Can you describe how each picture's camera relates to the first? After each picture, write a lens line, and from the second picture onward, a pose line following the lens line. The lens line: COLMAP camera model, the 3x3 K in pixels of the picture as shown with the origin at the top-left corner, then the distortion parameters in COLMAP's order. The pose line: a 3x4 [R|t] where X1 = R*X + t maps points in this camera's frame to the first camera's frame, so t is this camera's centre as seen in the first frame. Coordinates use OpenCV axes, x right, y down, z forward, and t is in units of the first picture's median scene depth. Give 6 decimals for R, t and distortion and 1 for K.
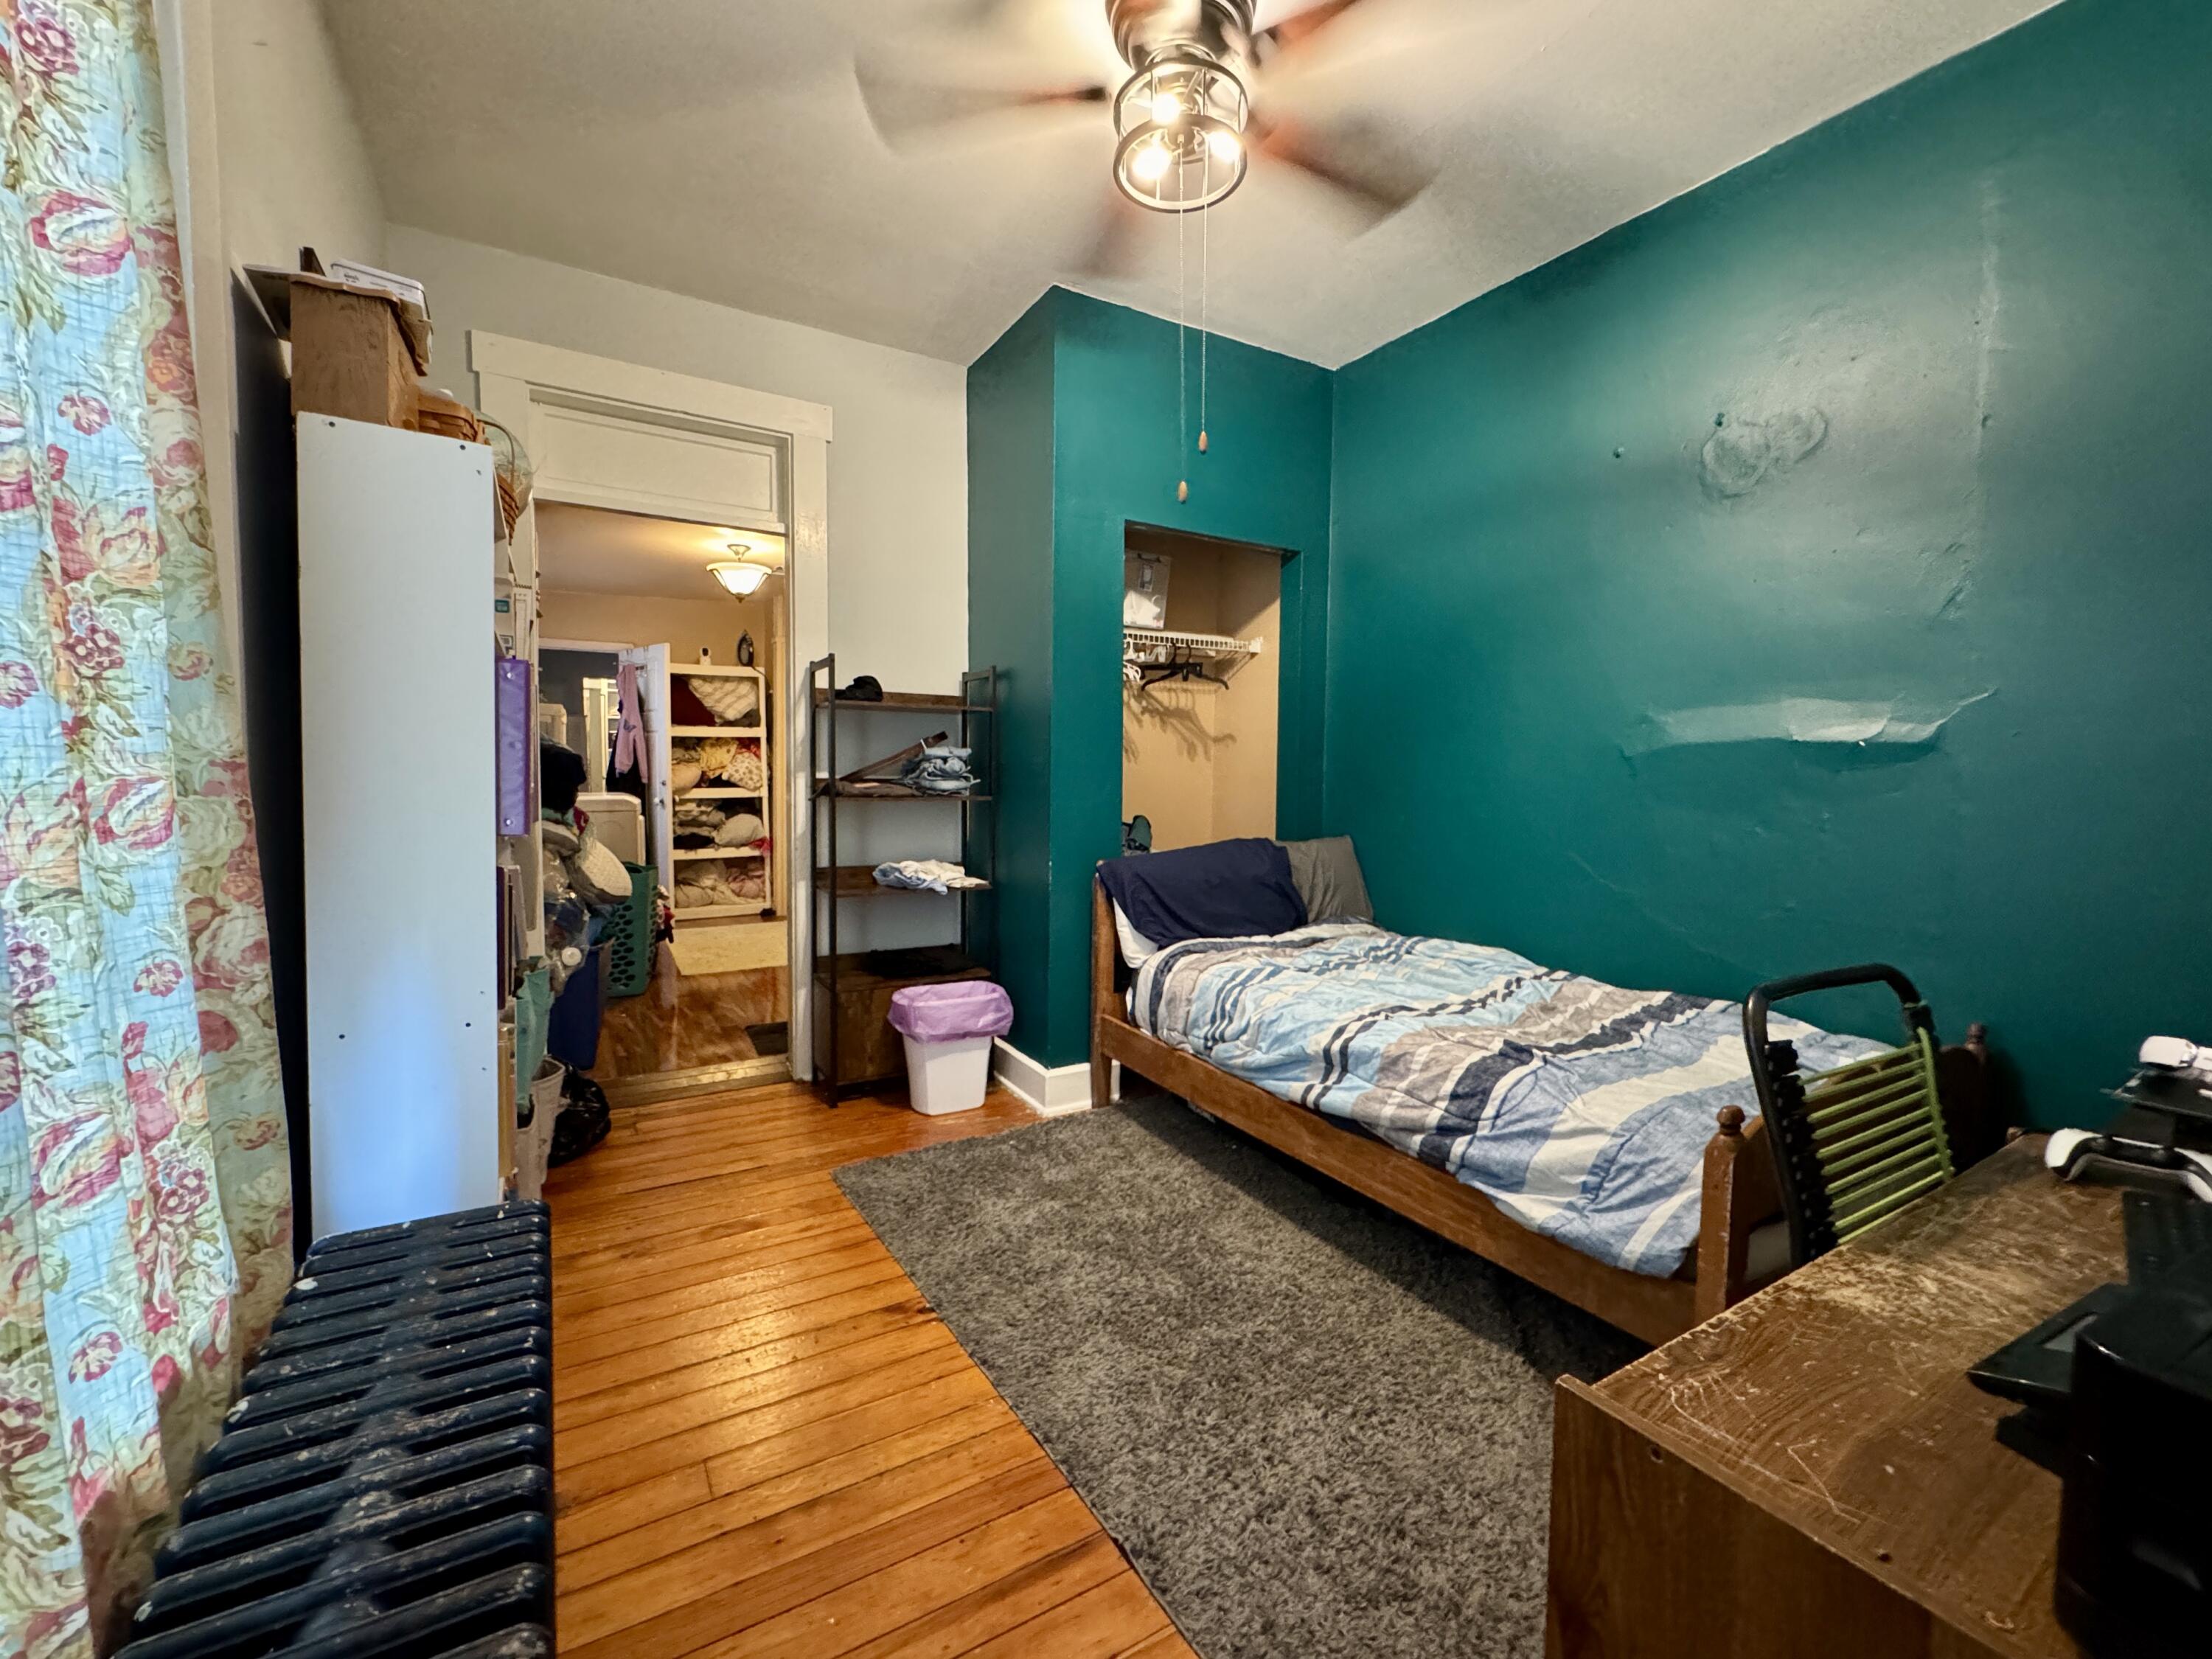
lens RADIAL K [[925.5, 0, 1105.3], [0, 925.5, 835.5], [0, 0, 1]] dist [-0.001837, -0.000043]
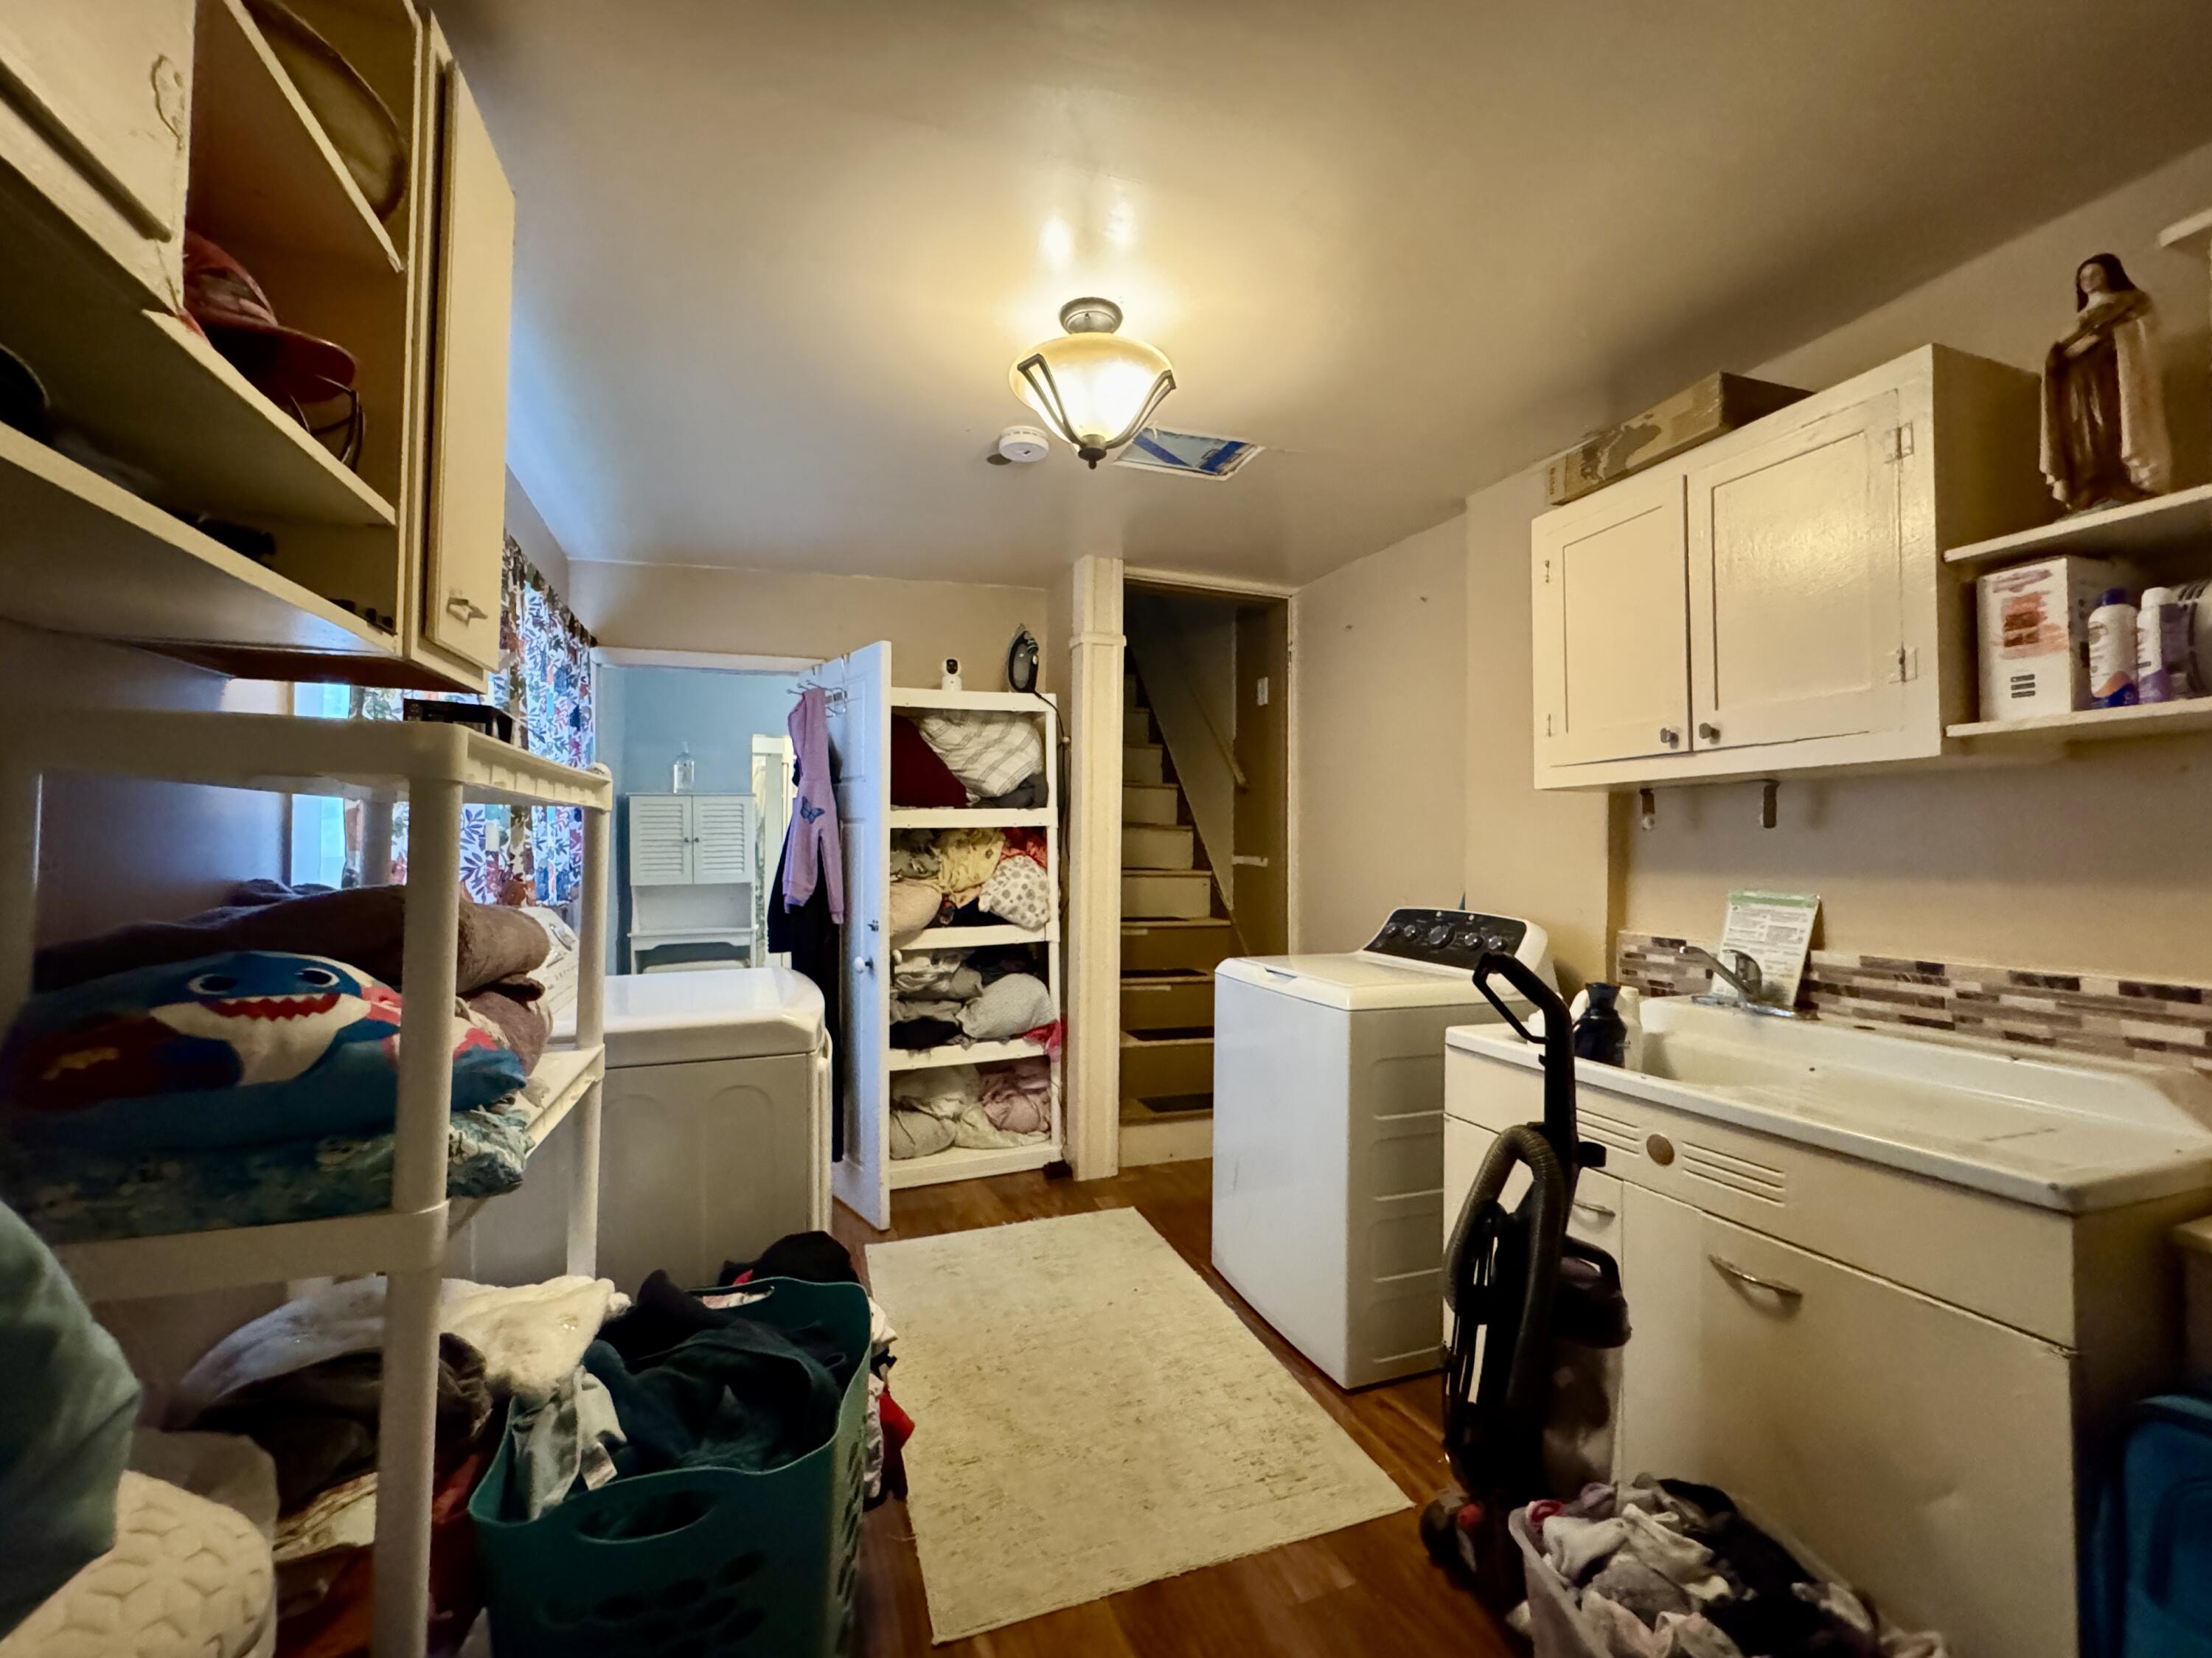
lens RADIAL K [[925.5, 0, 1105.3], [0, 925.5, 835.0], [0, 0, 1]] dist [-0.001837, -0.000043]
pose [[0.983409, -0.017511, -0.180555, -0.251120], [0.001978, 0.996306, -0.085851, -0.057762], [0.181391, 0.084070, 0.979811, 0.505086]]
